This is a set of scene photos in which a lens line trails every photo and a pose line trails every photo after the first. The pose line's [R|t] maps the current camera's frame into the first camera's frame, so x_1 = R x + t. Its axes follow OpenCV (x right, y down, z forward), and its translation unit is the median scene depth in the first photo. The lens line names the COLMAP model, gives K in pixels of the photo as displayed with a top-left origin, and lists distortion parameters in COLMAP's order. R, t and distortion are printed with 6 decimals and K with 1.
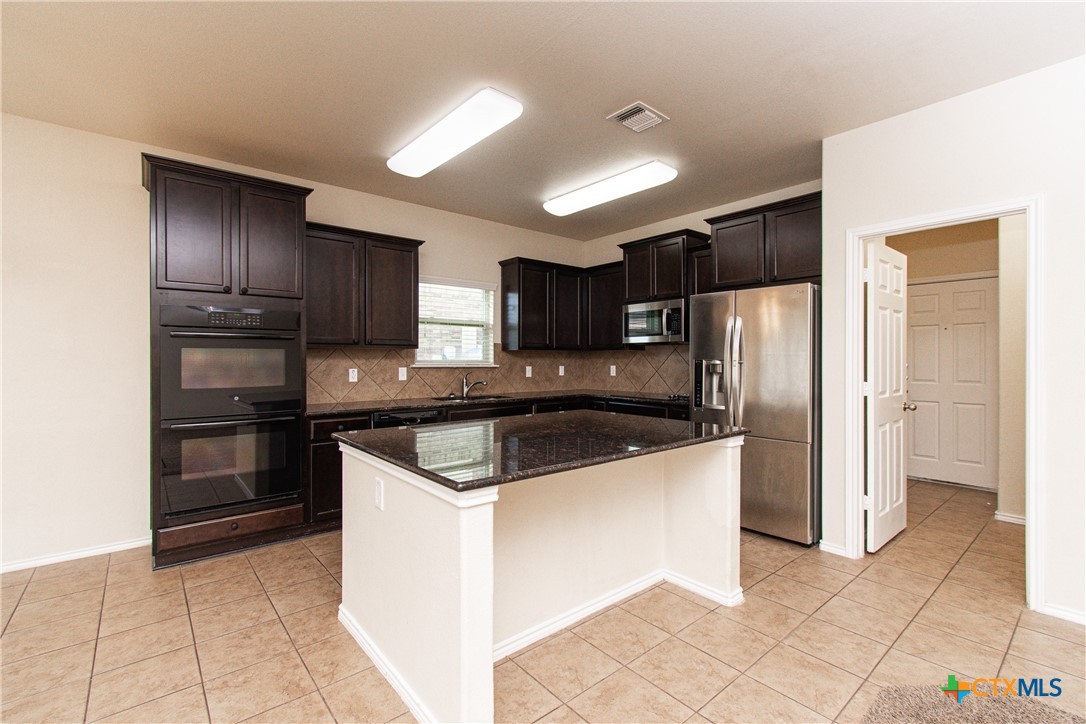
lens RADIAL K [[475.6, 0, 541.4], [0, 475.6, 359.0], [0, 0, 1]] dist [-0.002974, -0.000784]
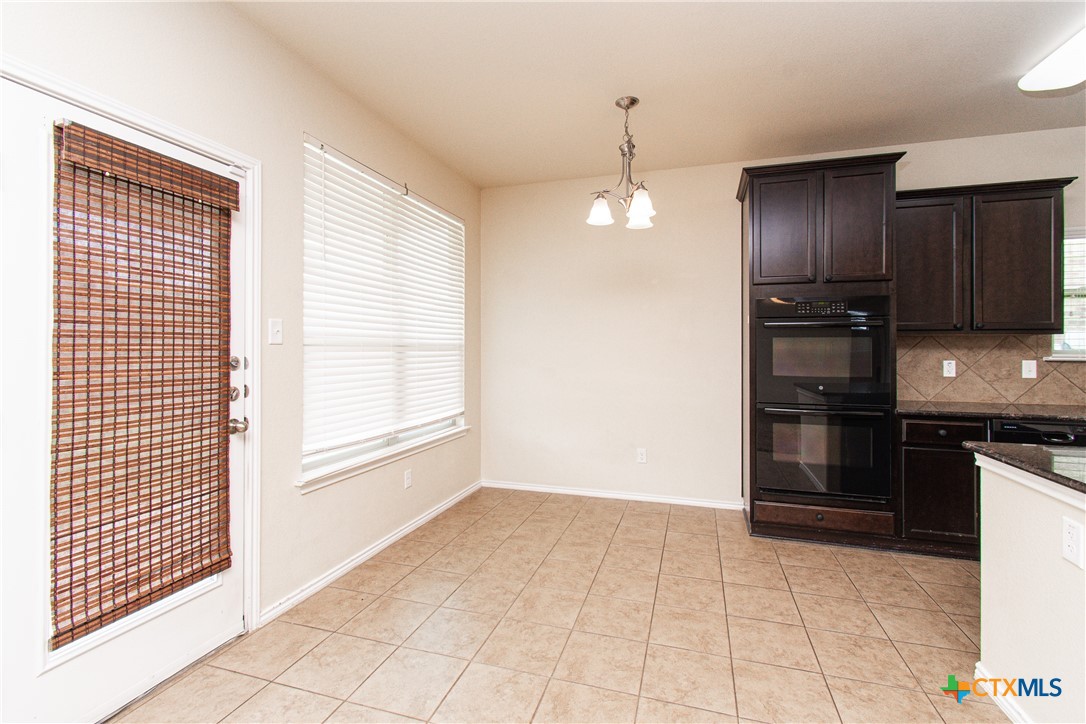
lens RADIAL K [[475.6, 0, 544.7], [0, 475.6, 344.5], [0, 0, 1]] dist [-0.002974, -0.000784]
pose [[0.535930, -0.003586, -0.844255, -0.091887], [-0.004334, 0.999966, -0.006999, 0.001838], [0.844251, 0.007410, 0.535897, -0.013404]]
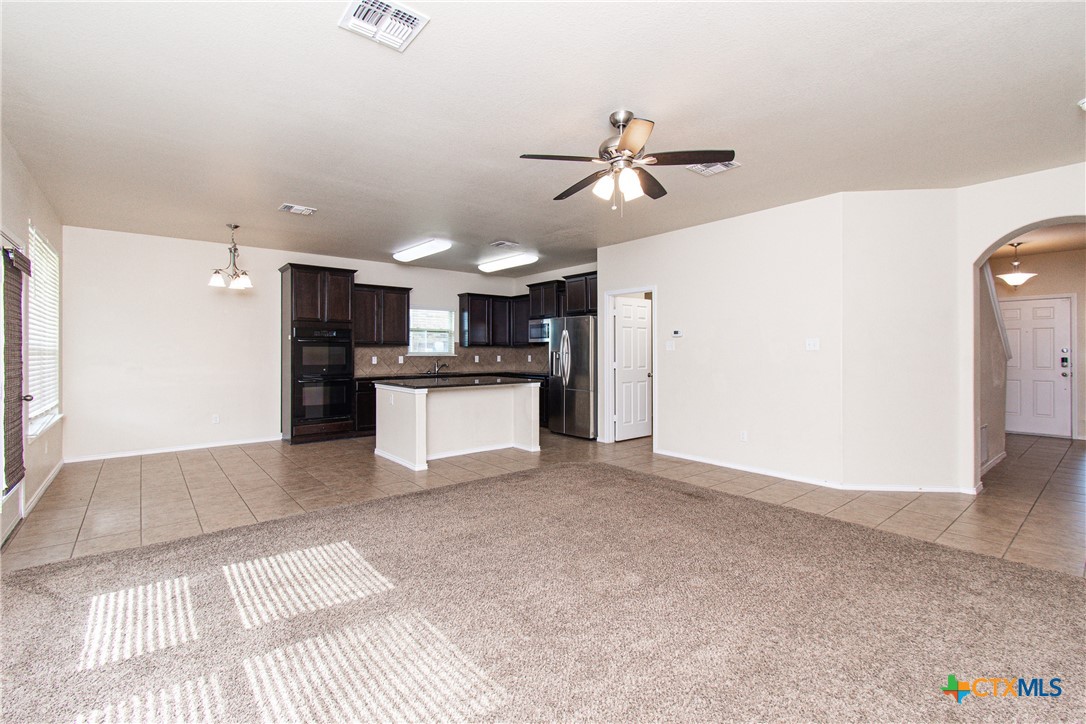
lens RADIAL K [[475.6, 0, 544.5], [0, 475.6, 353.8], [0, 0, 1]] dist [-0.002974, -0.000784]
pose [[0.999997, -0.002368, 0.000703, 0.301630], [0.002366, 0.999991, 0.003633, 0.003765], [-0.000711, -0.003631, 0.999993, -0.965705]]
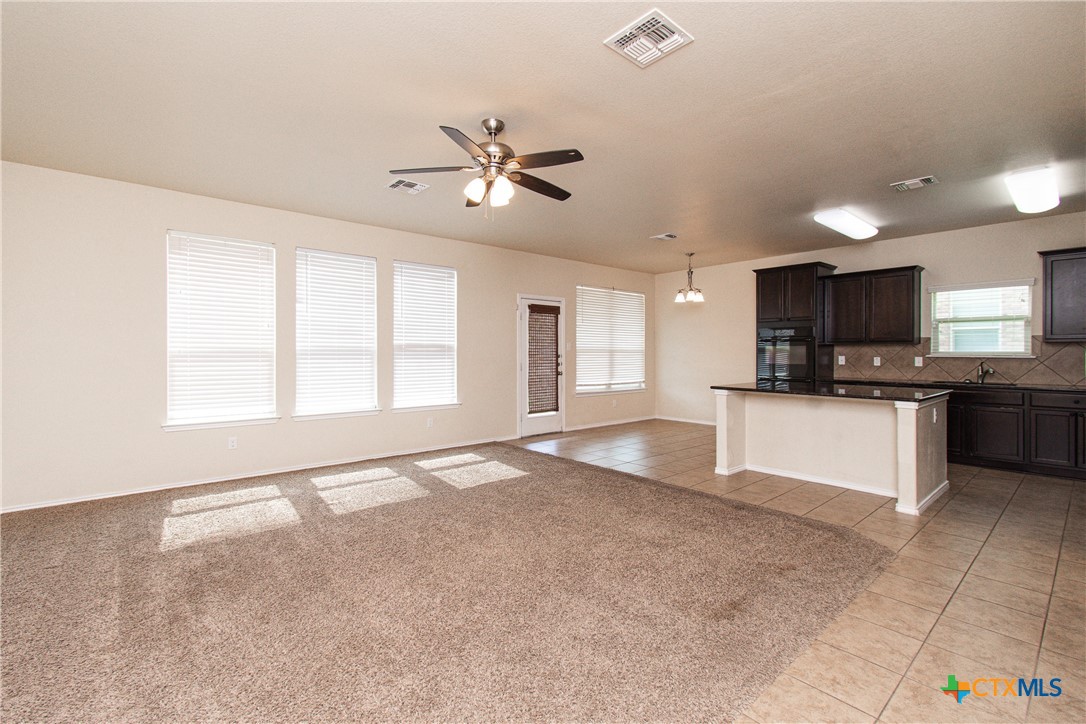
lens RADIAL K [[475.6, 0, 551.6], [0, 475.6, 354.9], [0, 0, 1]] dist [-0.002974, -0.000784]
pose [[0.025155, 0.003263, -0.999678, 1.228277], [-0.001573, 0.999994, 0.003224, 0.010779], [0.999682, 0.001492, 0.025160, -0.103001]]
